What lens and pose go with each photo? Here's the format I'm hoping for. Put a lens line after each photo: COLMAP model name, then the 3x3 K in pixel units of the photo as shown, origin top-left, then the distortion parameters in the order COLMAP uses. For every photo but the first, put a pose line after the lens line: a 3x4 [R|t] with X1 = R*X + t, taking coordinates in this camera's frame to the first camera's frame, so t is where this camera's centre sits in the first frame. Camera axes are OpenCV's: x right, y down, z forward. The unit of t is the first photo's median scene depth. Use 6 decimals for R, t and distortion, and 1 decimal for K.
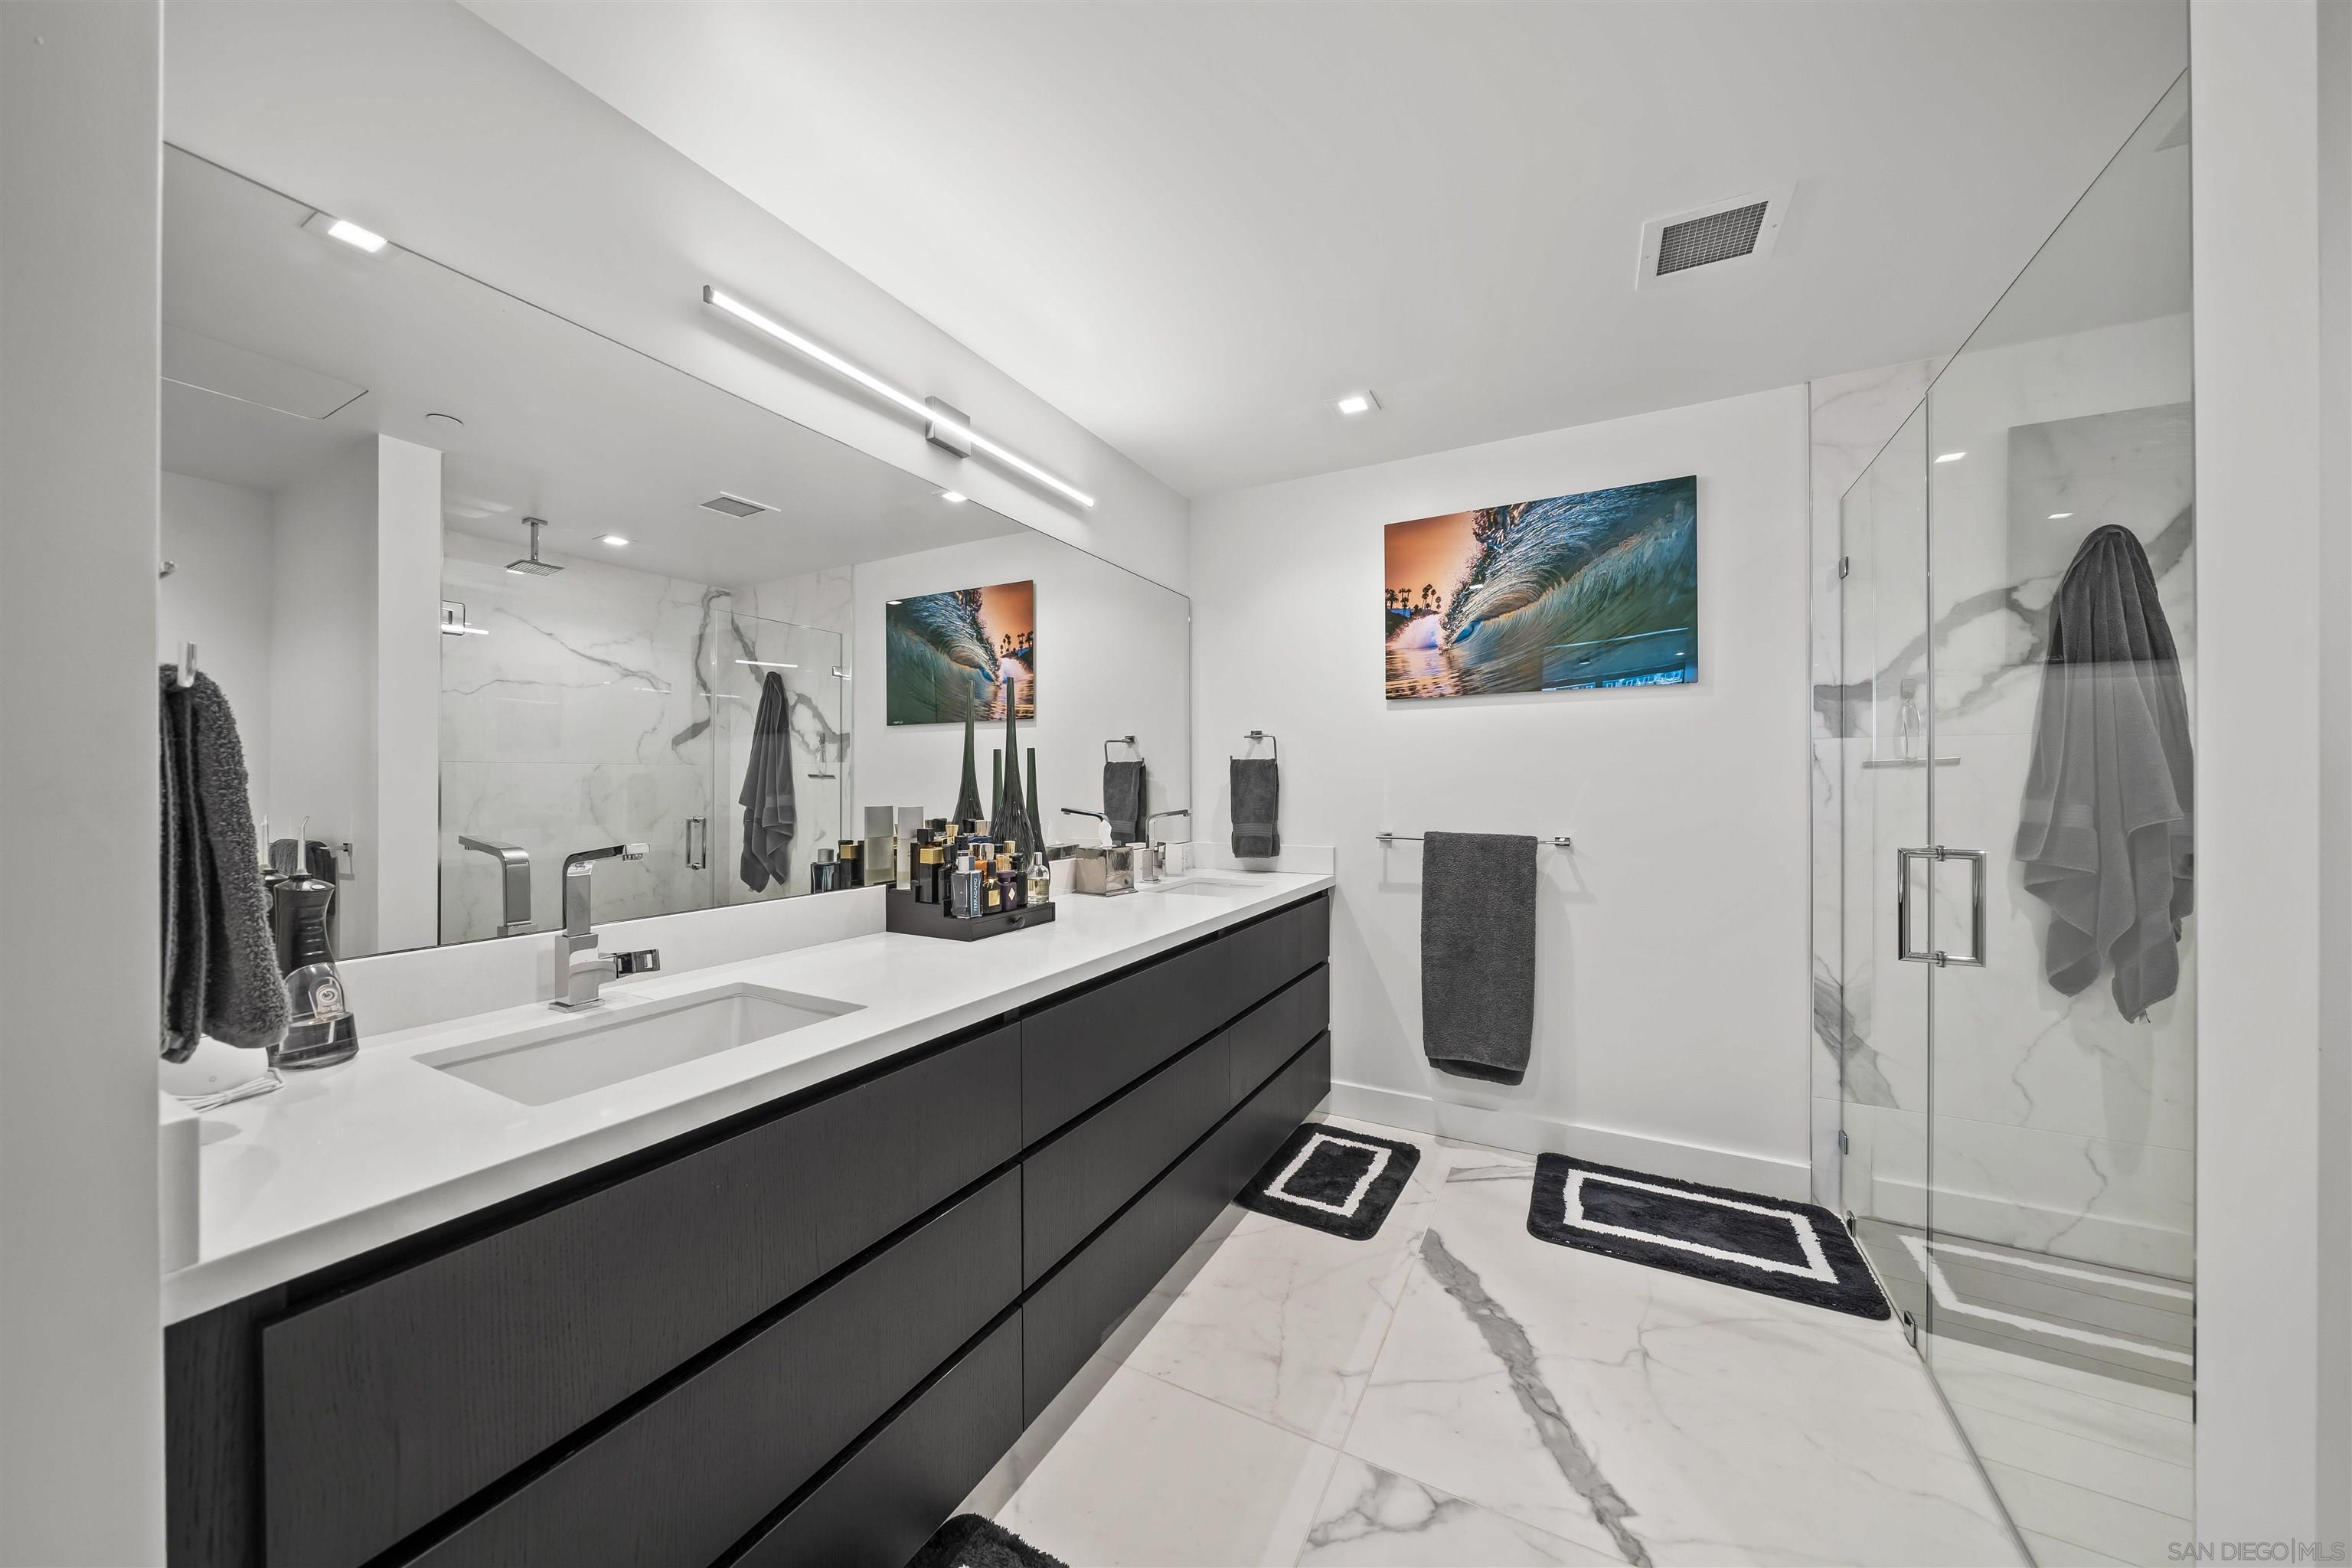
lens RADIAL K [[800.6, 0, 1165.4], [0, 800.6, 781.5], [0, 0, 1]] dist [-0.007829, 0.000007]
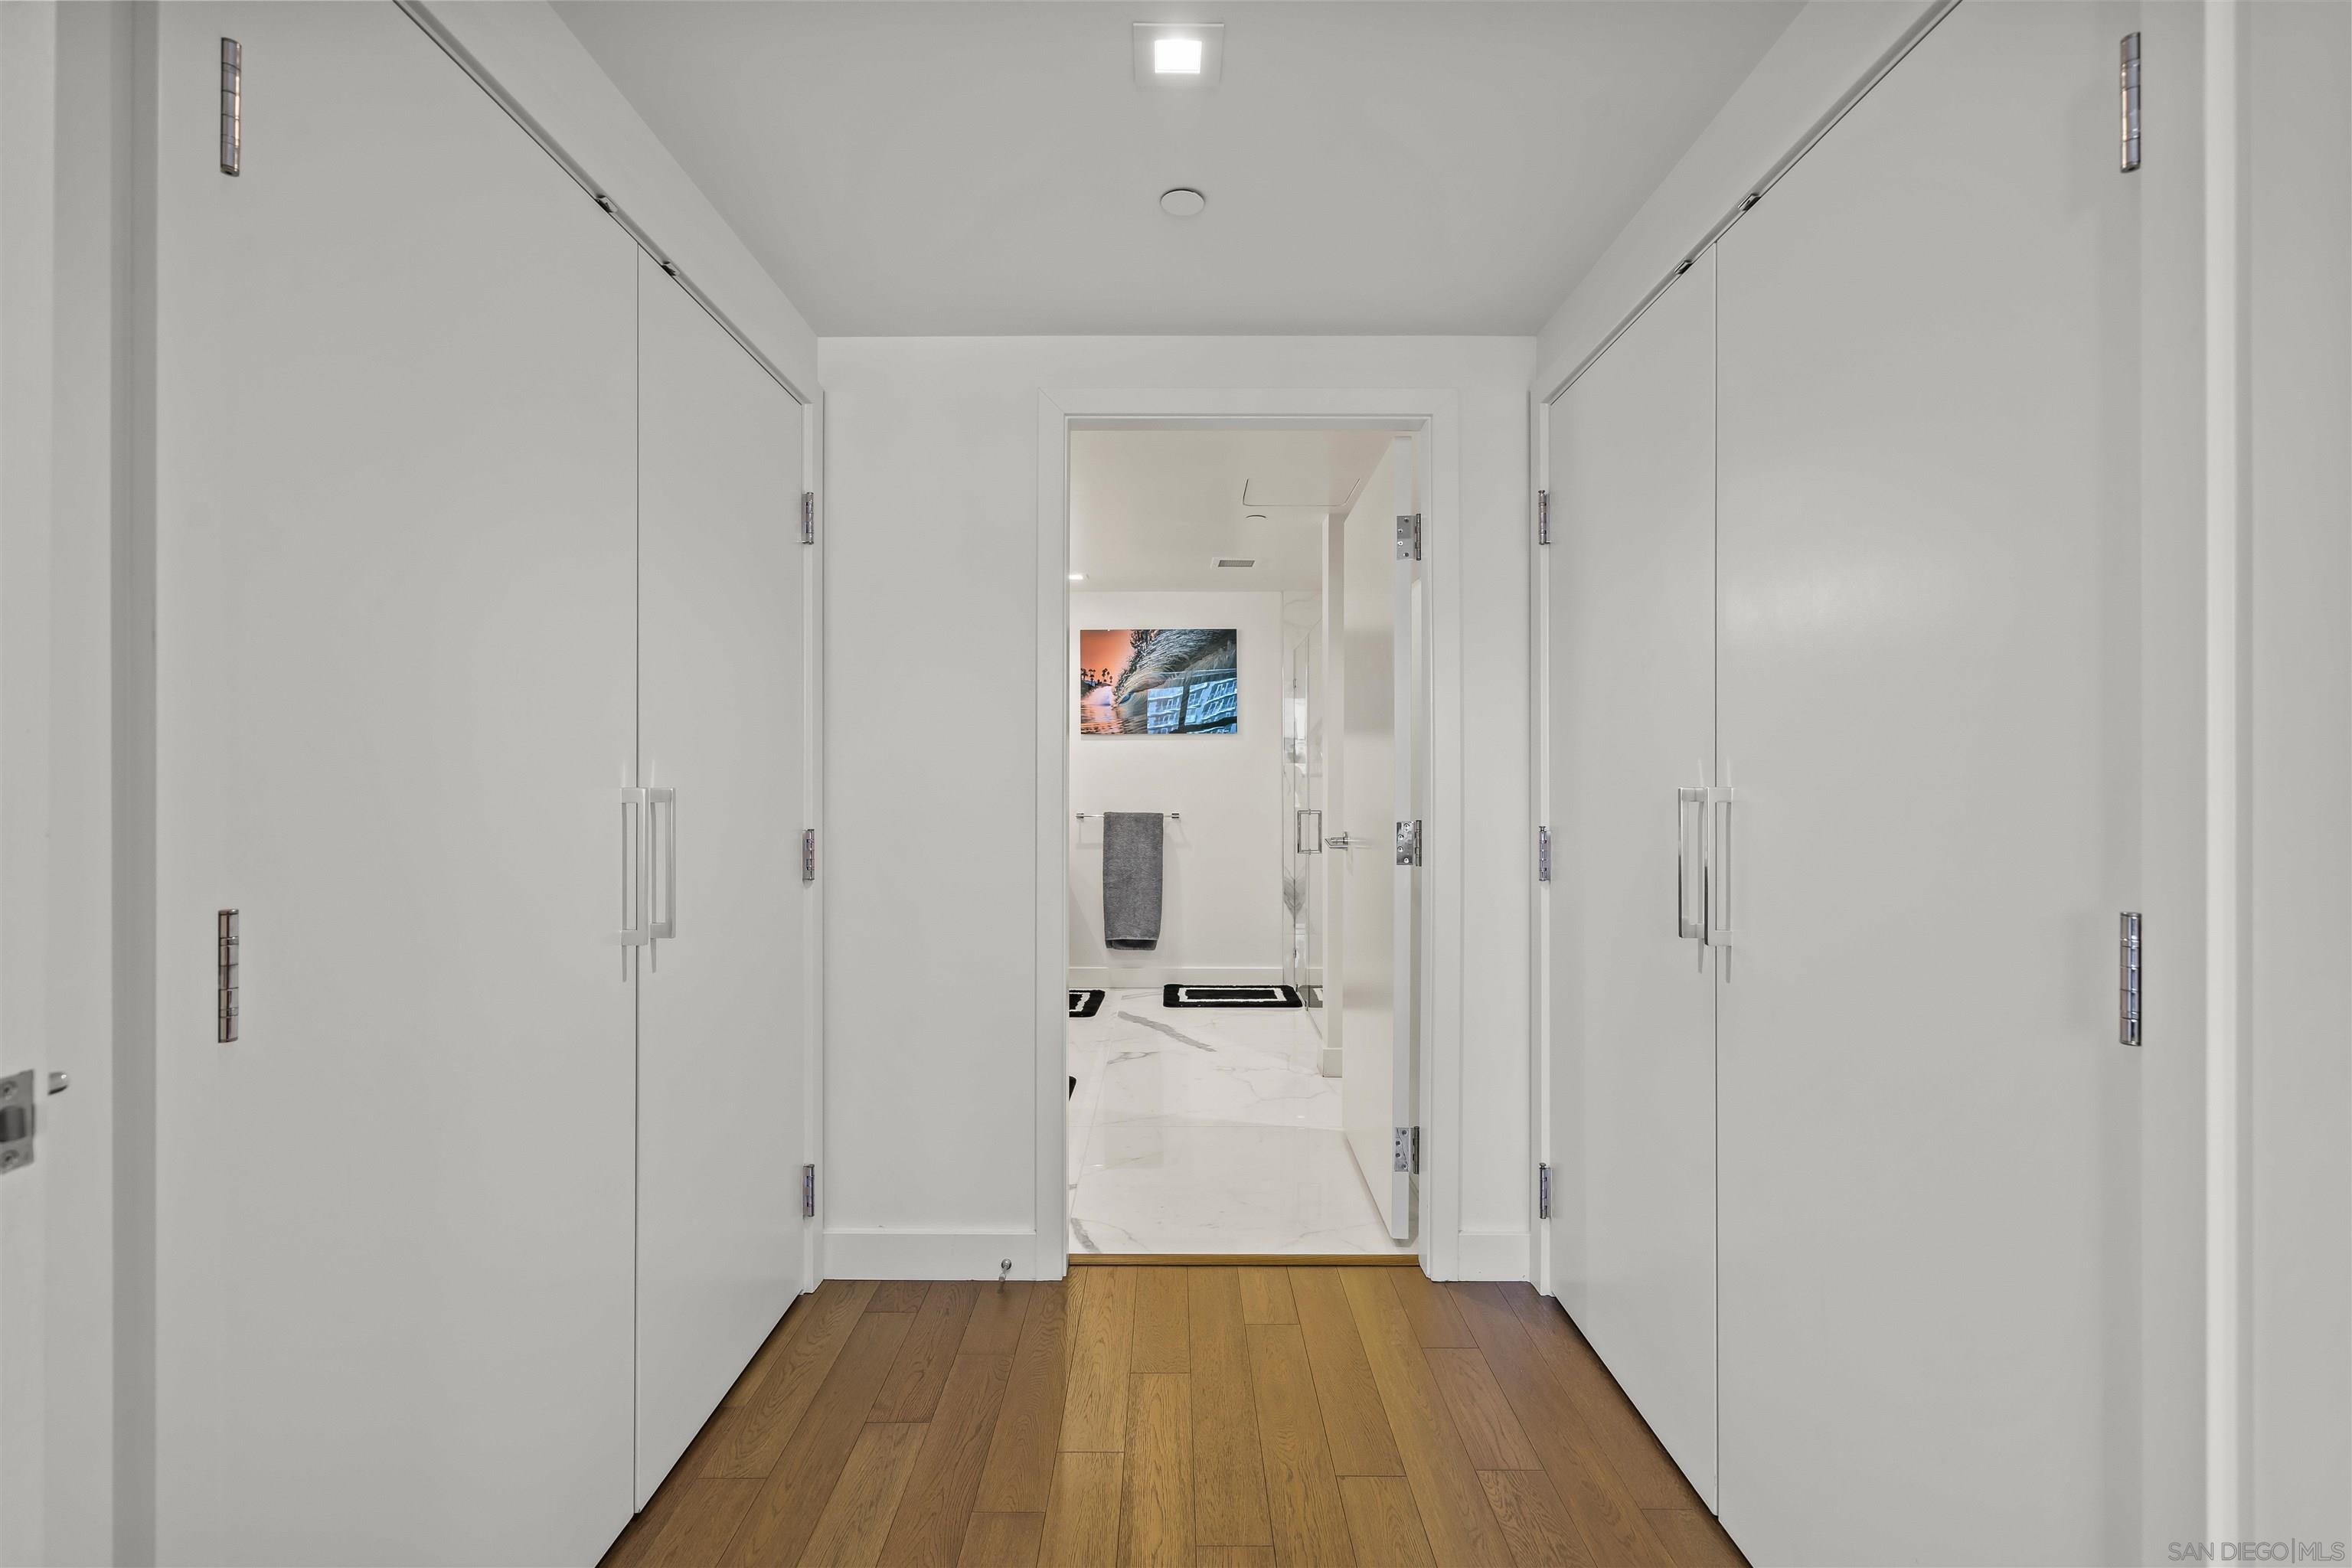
lens RADIAL K [[993.1, 0, 1176.2], [0, 993.1, 777.2], [0, 0, 1]] dist [-0.006065, 0.000584]
pose [[0.878242, -0.002019, 0.478211, -0.584285], [-0.000452, 0.999987, 0.005052, -0.024260], [-0.478216, -0.004653, 0.878230, -0.991994]]
